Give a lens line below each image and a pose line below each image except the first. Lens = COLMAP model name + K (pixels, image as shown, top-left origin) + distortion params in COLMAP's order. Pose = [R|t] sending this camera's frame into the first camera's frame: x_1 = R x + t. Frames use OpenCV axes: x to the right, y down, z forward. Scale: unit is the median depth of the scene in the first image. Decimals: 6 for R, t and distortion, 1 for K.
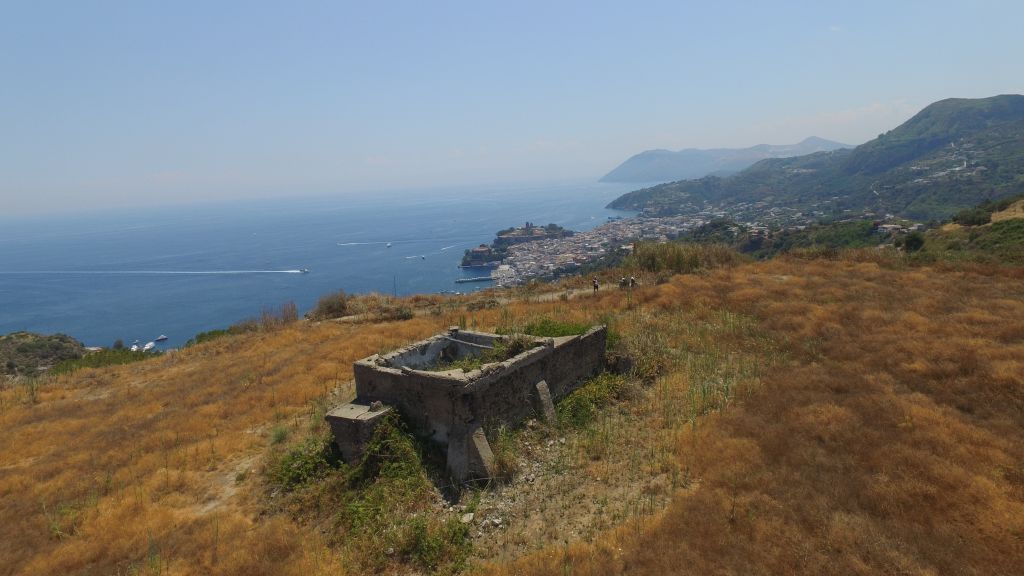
lens RADIAL K [[600.4, 0, 514.8], [0, 600.4, 283.9], [0, 0, 1]] dist [-0.001431, 0.009049]
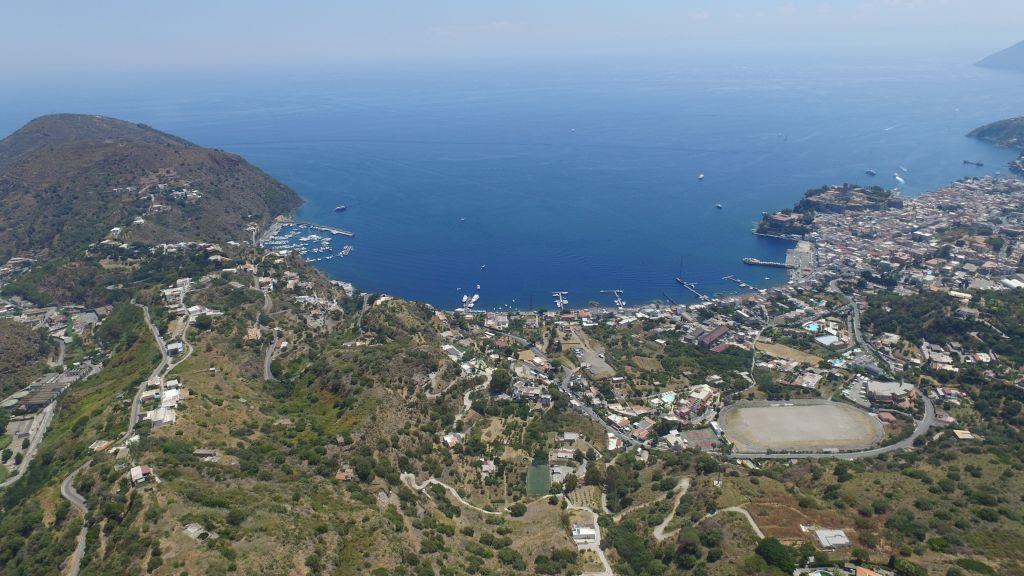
lens RADIAL K [[600.4, 0, 513.1], [0, 600.4, 278.4], [0, 0, 1]] dist [-0.001431, 0.009049]
pose [[0.882605, 0.209399, -0.420905, -0.019186], [-0.112896, 0.963530, 0.242620, -0.229330], [0.456359, -0.166619, 0.874057, -0.046172]]
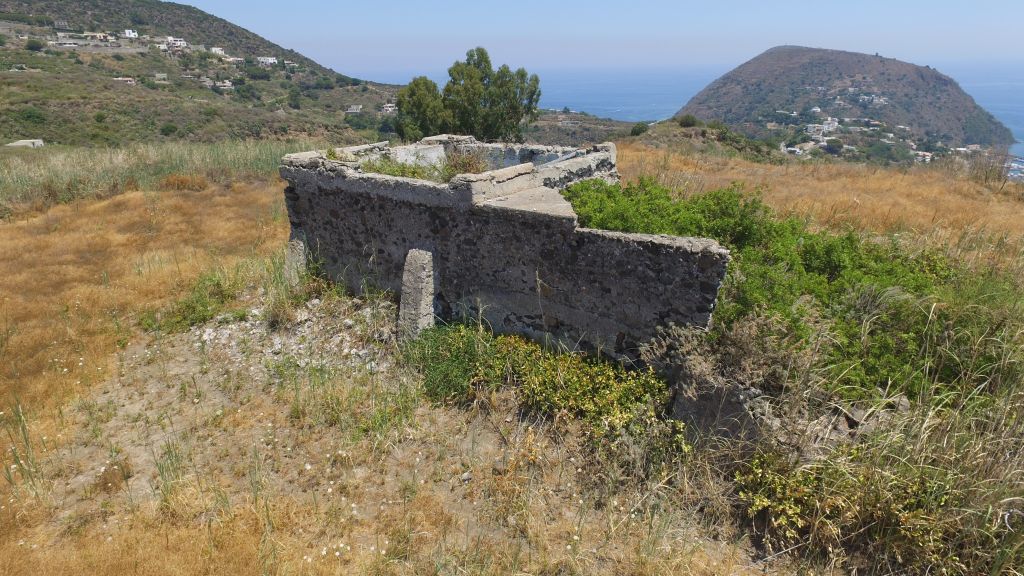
lens RADIAL K [[600.4, 0, 513.2], [0, 600.4, 272.4], [0, 0, 1]] dist [-0.001431, 0.009049]
pose [[0.027922, 0.391034, -0.919952, 0.014204], [-0.163359, 0.909724, 0.381728, -0.000396], [0.986172, 0.139624, 0.089280, 0.030020]]
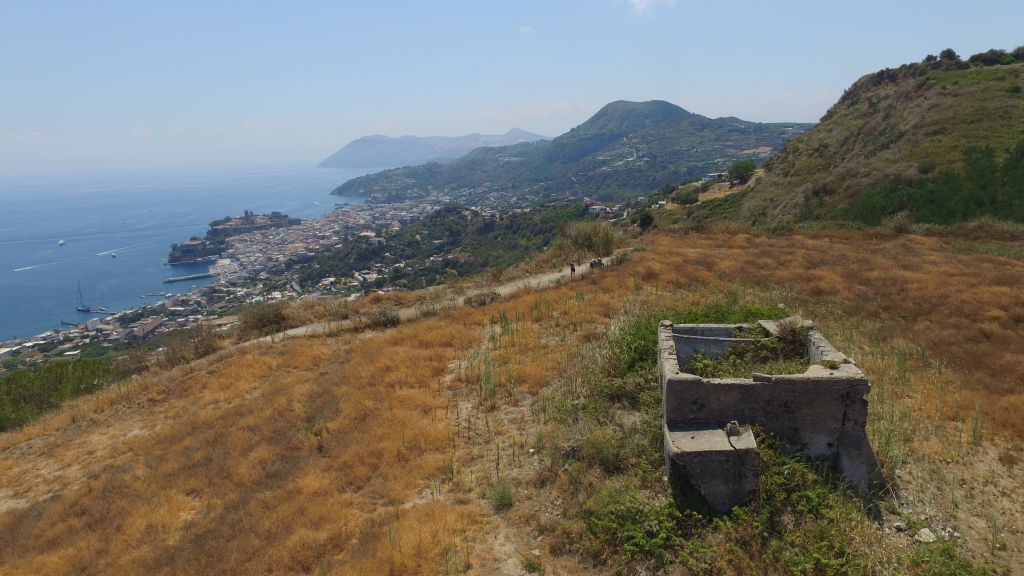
lens RADIAL K [[600.4, 0, 514.2], [0, 600.4, 282.8], [0, 0, 1]] dist [-0.001431, 0.009049]
pose [[0.900253, -0.072579, 0.429275, -0.021949], [0.063596, 0.997353, 0.035255, -0.000856], [-0.430697, -0.004439, 0.902486, 0.011262]]
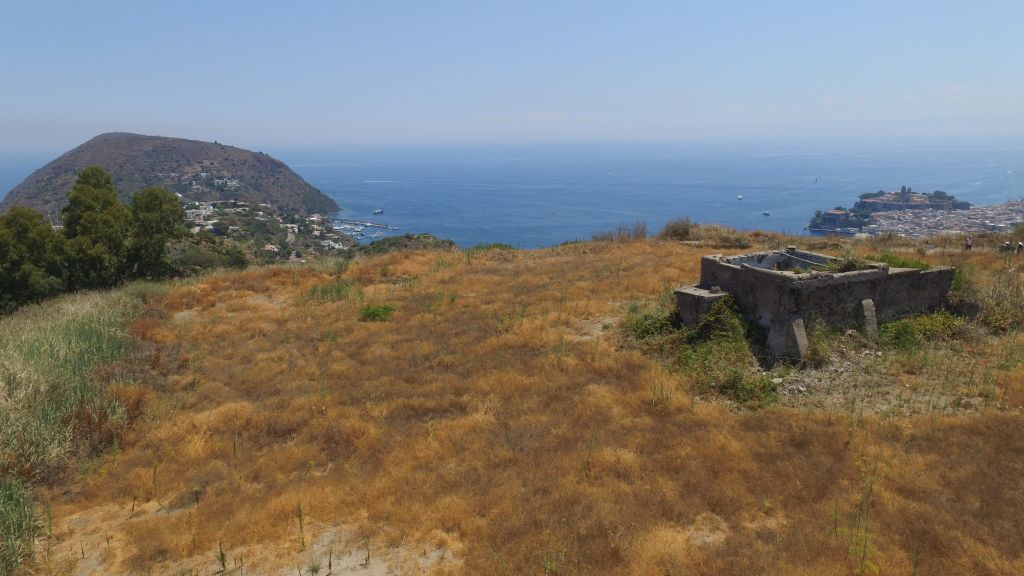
lens RADIAL K [[600.4, 0, 512.6], [0, 600.4, 280.6], [0, 0, 1]] dist [-0.001431, 0.009049]
pose [[0.847730, 0.173305, -0.501318, 0.001097], [-0.132449, 0.984342, 0.116314, 0.002491], [0.513626, -0.032203, 0.857410, -0.008597]]
